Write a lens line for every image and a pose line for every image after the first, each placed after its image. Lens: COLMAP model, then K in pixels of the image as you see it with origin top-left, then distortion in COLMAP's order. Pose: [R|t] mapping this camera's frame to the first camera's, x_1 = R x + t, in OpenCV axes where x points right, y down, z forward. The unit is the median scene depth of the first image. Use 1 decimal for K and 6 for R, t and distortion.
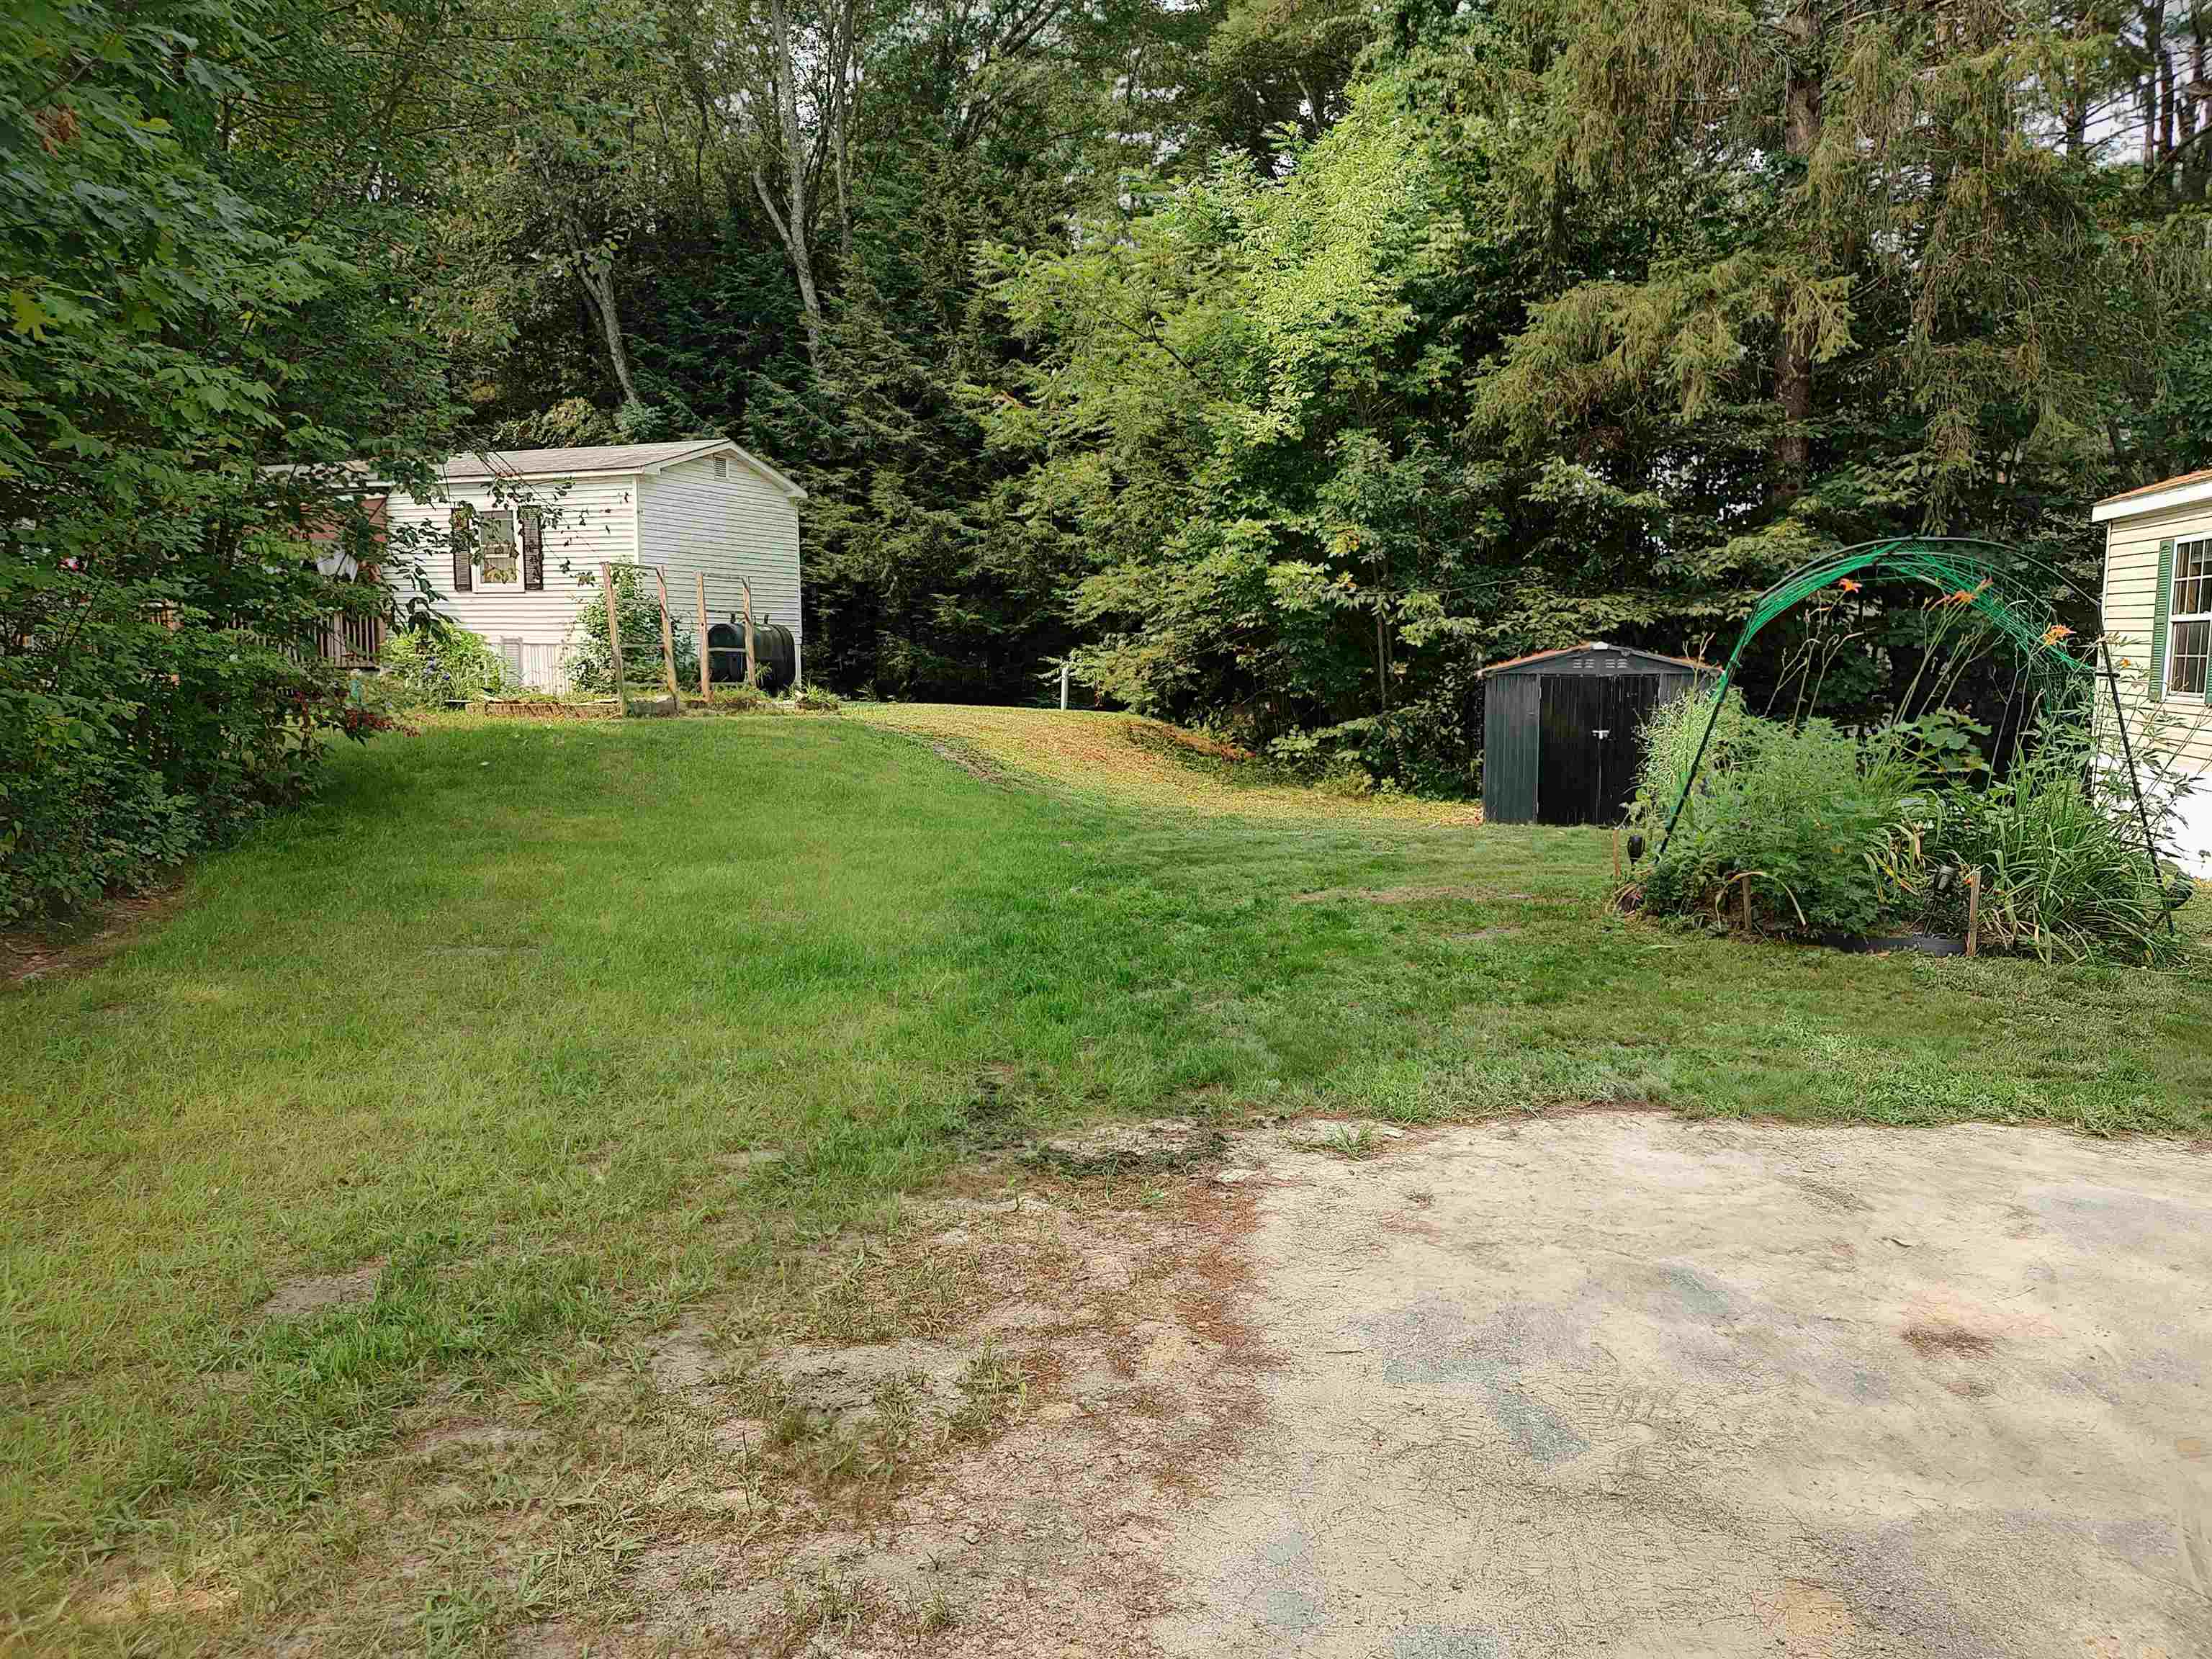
lens RADIAL K [[1548.3, 0, 1136.9], [0, 1548.3, 826.9], [0, 0, 1]] dist [0.011795, -0.004614]
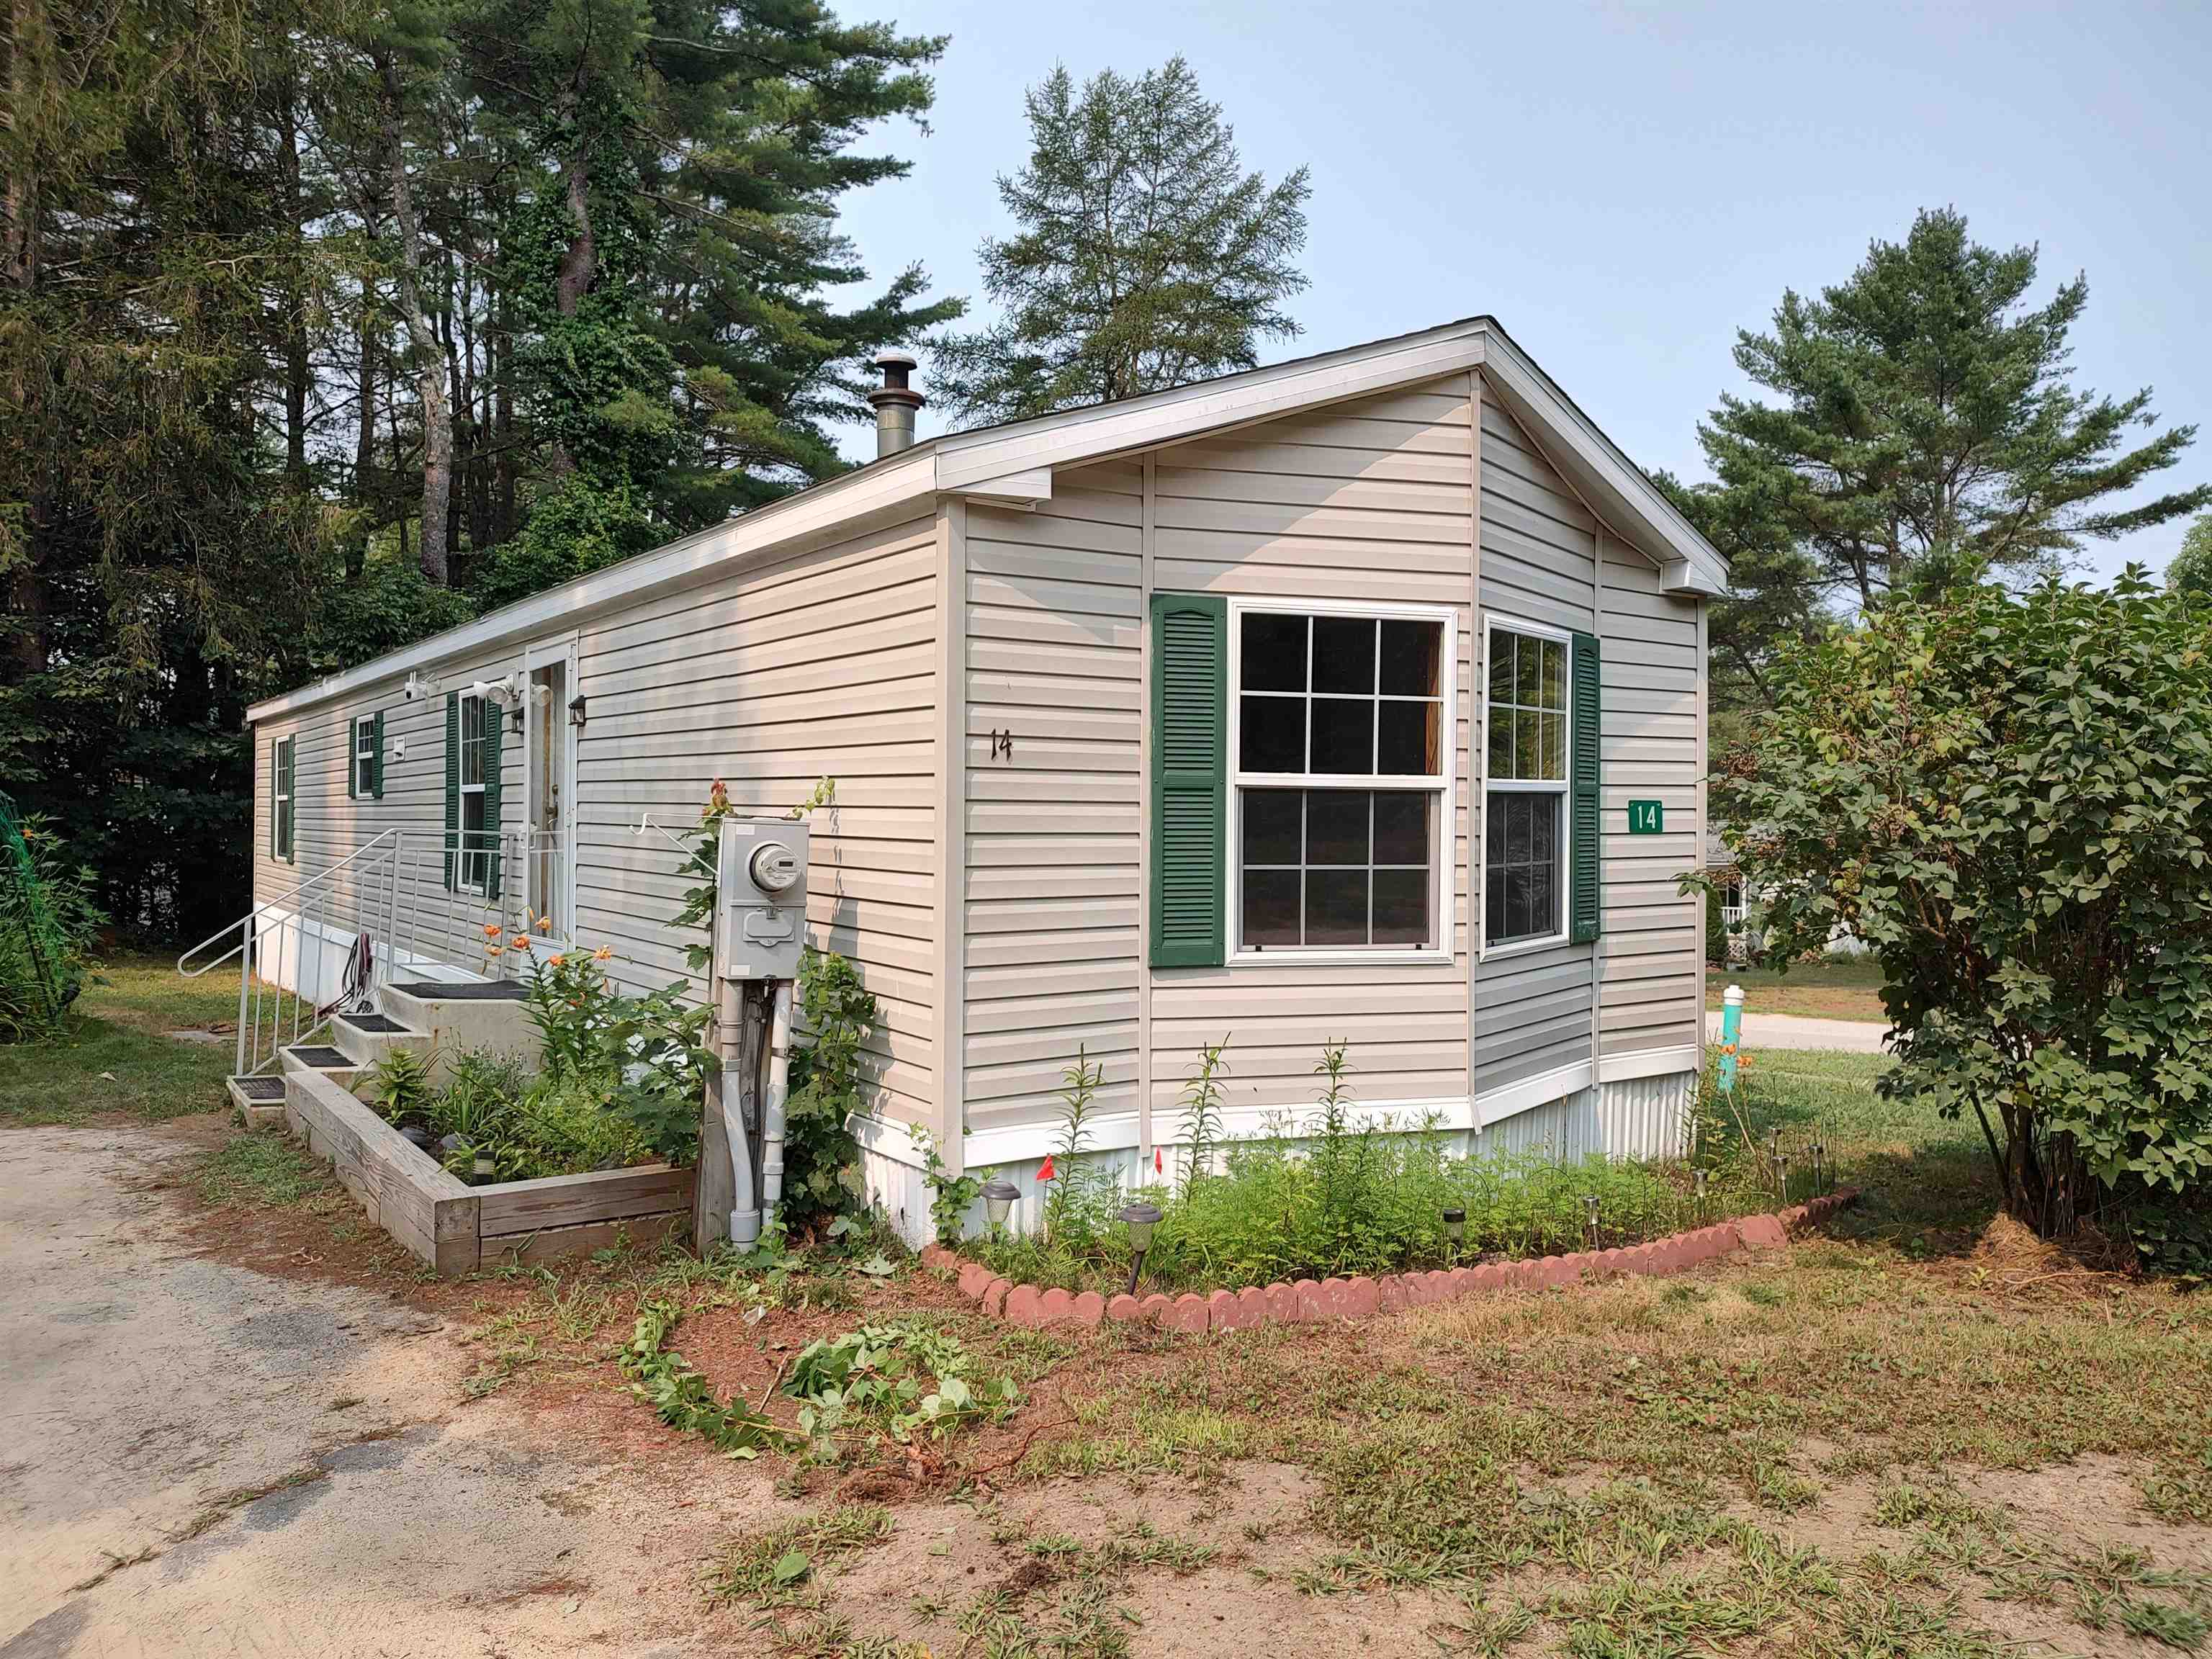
lens RADIAL K [[1565.1, 0, 1114.7], [0, 1565.1, 818.3], [0, 0, 1]] dist [0.038592, -0.060458]
pose [[0.644116, -0.000372, 0.764928, 0.084988], [0.085170, 0.993817, -0.071235, 0.033705], [-0.760172, 0.111033, 0.640164, -0.342105]]
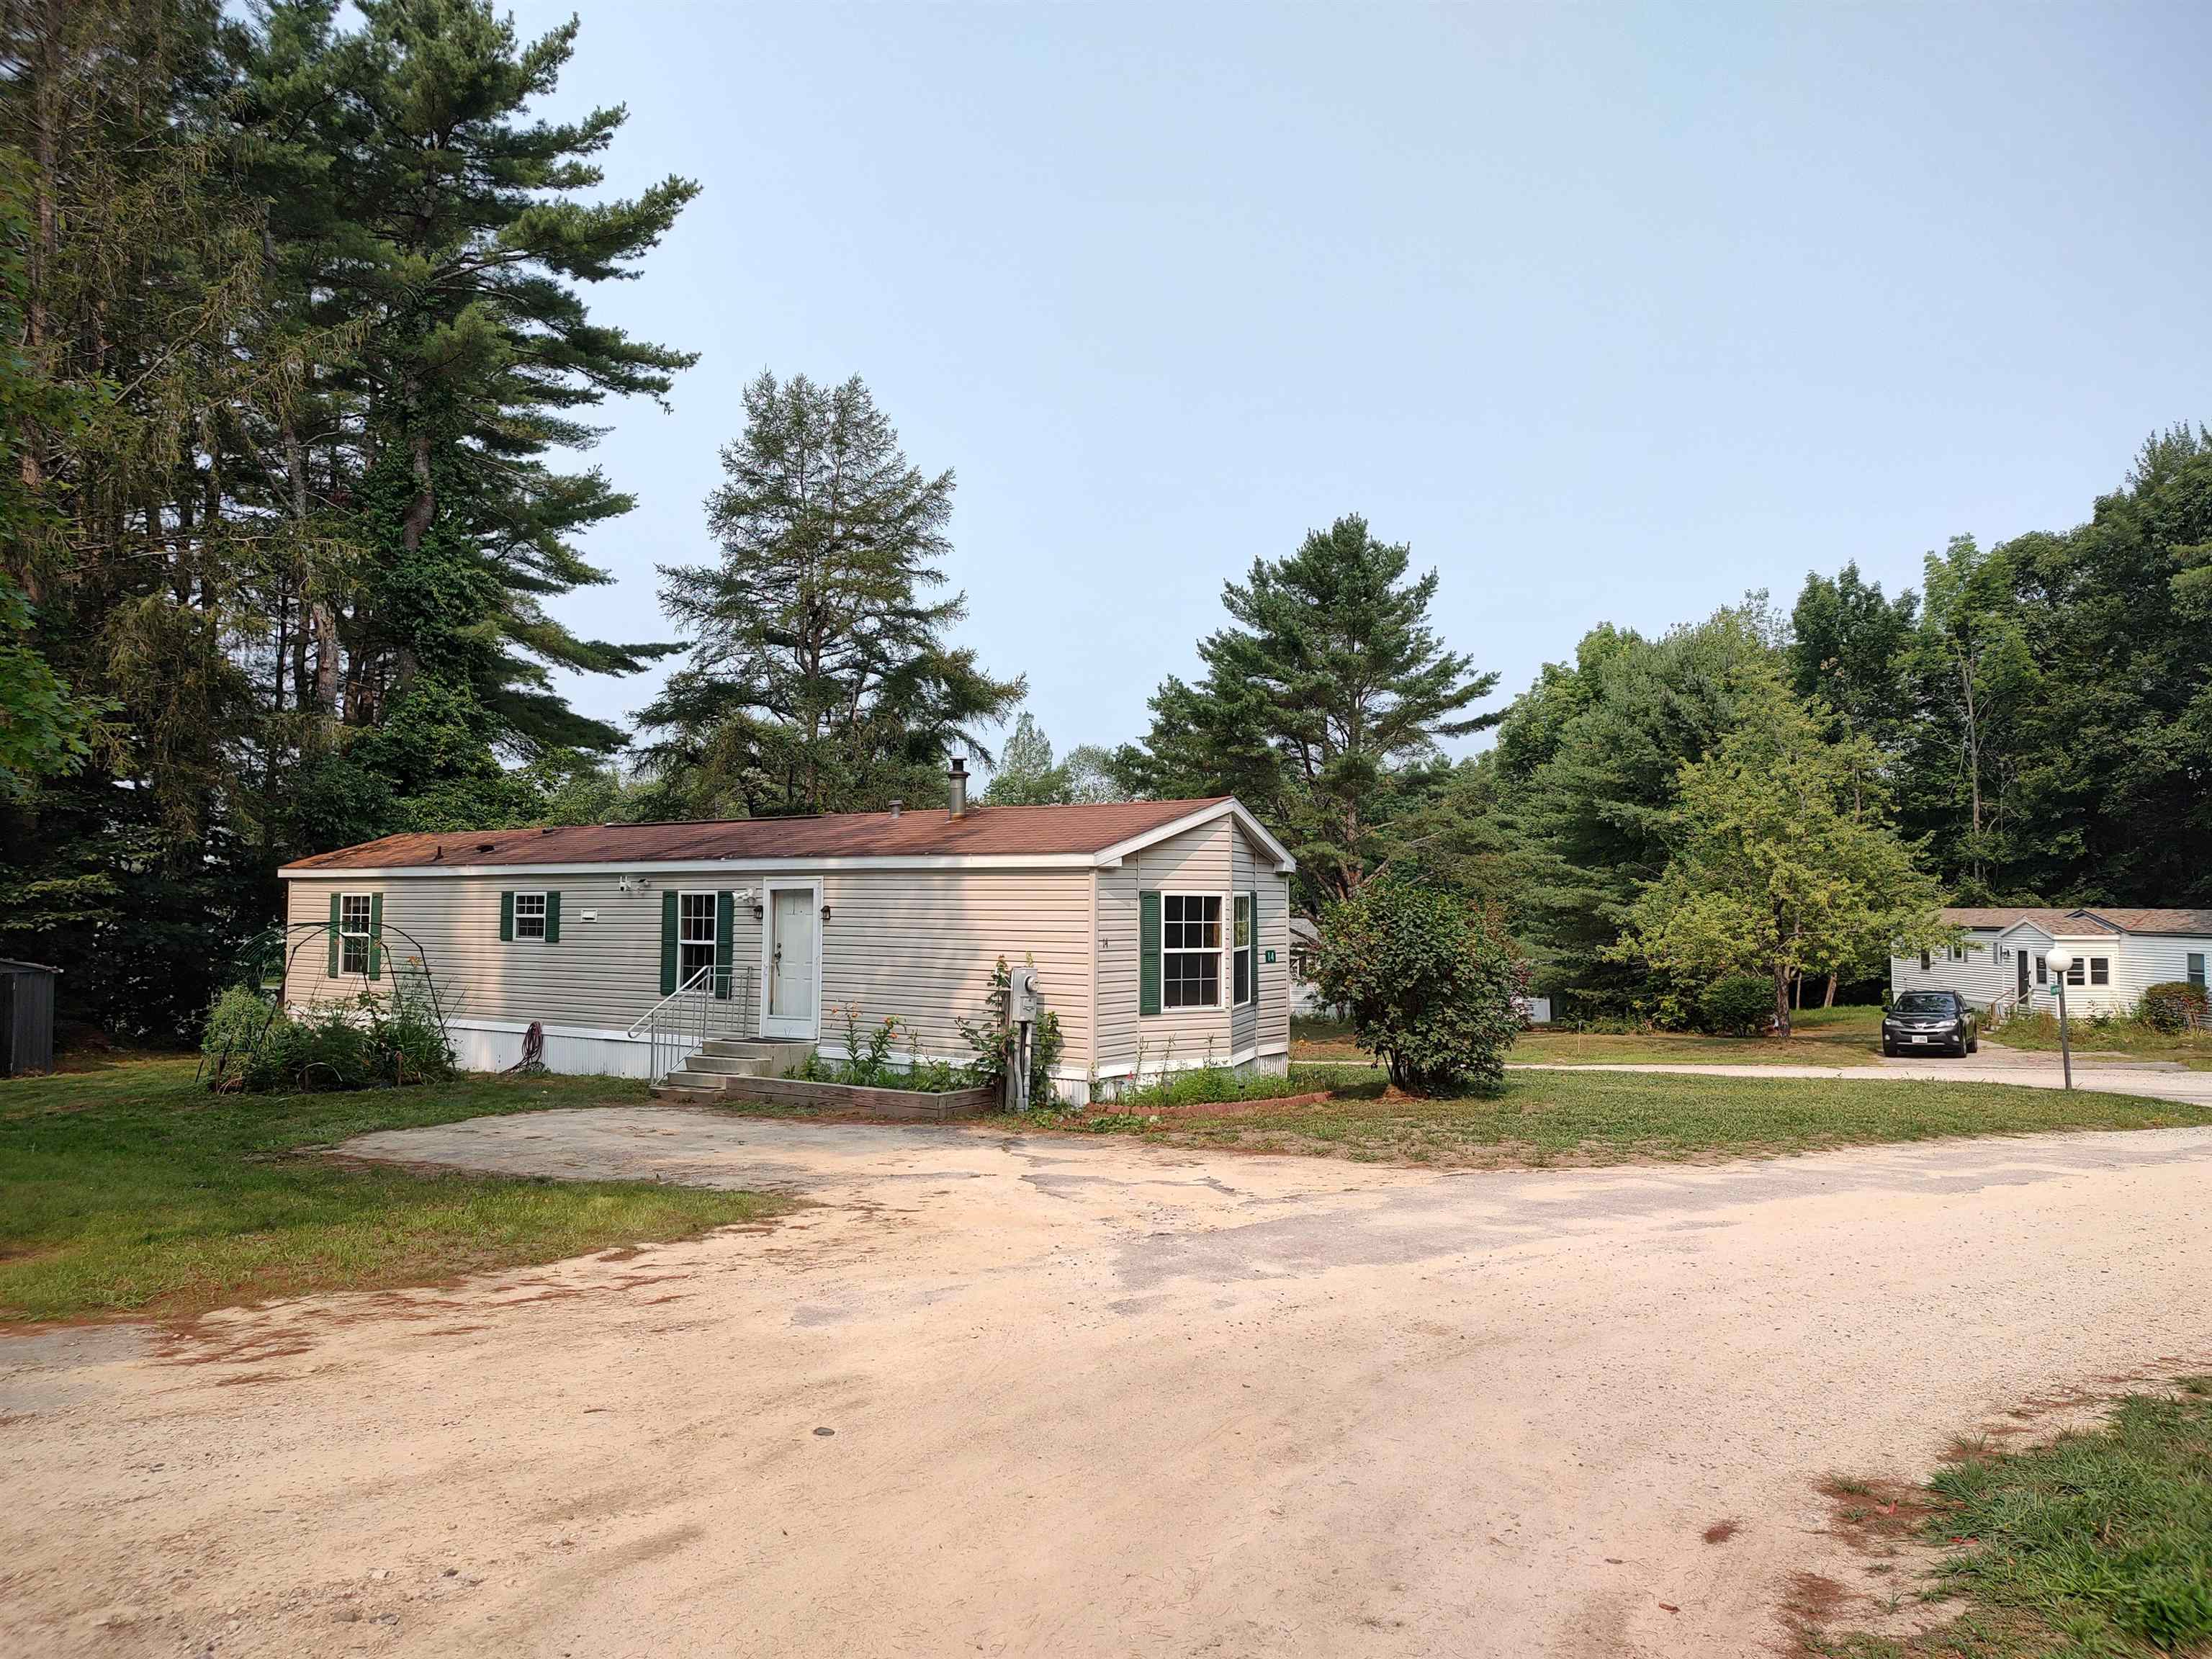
lens RADIAL K [[1565.1, 0, 1114.7], [0, 1565.1, 818.3], [0, 0, 1]] dist [0.038592, -0.060458]
pose [[0.355526, 0.048663, 0.933399, -0.704394], [0.106754, 0.989994, -0.092276, 0.004940], [-0.928550, 0.132451, 0.346774, -0.501444]]
